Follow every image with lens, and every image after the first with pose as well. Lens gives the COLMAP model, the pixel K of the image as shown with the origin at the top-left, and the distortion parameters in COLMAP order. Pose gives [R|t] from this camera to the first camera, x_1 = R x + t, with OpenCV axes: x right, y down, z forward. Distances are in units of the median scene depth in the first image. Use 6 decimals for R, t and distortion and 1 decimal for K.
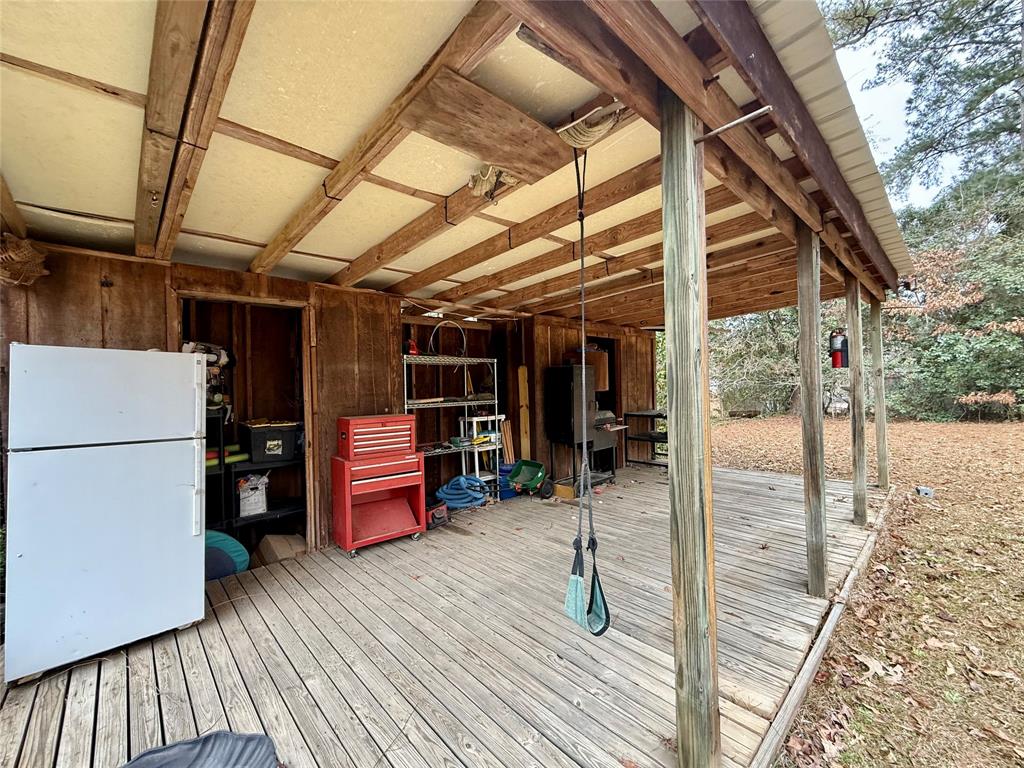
lens RADIAL K [[407.8, 0, 508.6], [0, 407.8, 384.1], [0, 0, 1]] dist [-0.000405, 0.000199]
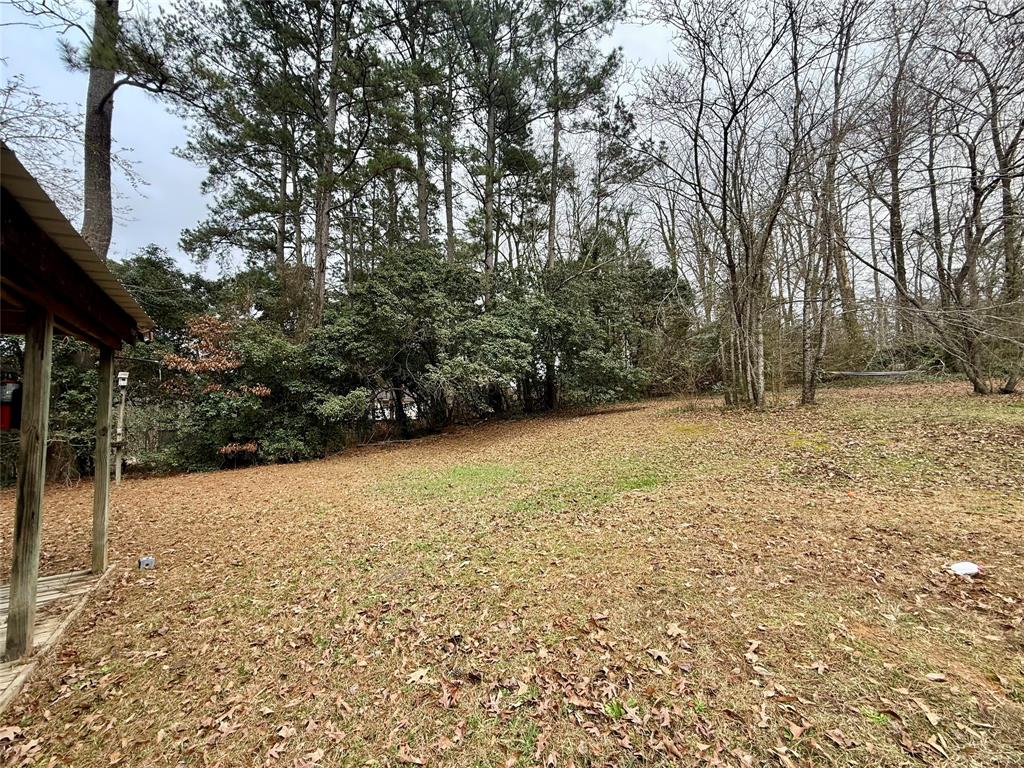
lens RADIAL K [[407.8, 0, 508.6], [0, 407.8, 384.1], [0, 0, 1]] dist [-0.000405, 0.000199]
pose [[0.159059, 0.100753, 0.982115, 0.276787], [0.020998, 0.994209, -0.105395, -0.026633], [-0.987046, 0.037387, 0.156022, 0.053288]]
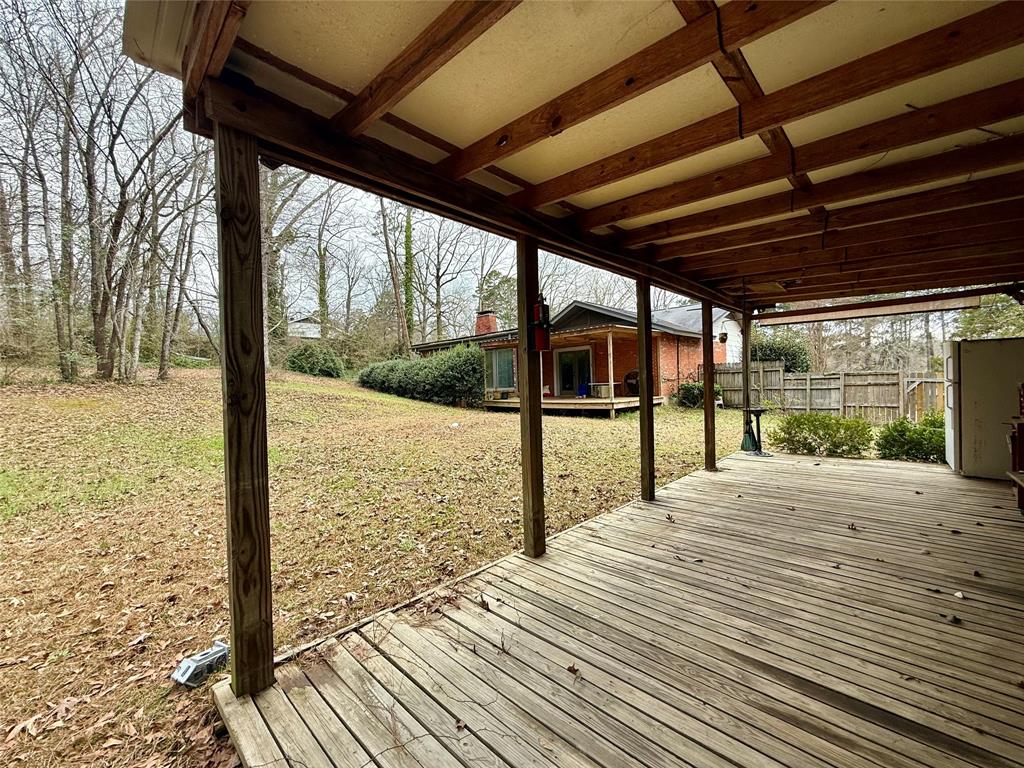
lens RADIAL K [[407.8, 0, 508.6], [0, 407.8, 384.1], [0, 0, 1]] dist [-0.000405, 0.000199]
pose [[-0.997471, 0.053590, -0.046679, 0.967966], [0.053700, 0.998557, -0.001102, 0.017886], [0.046552, -0.003606, -0.998909, 1.833683]]
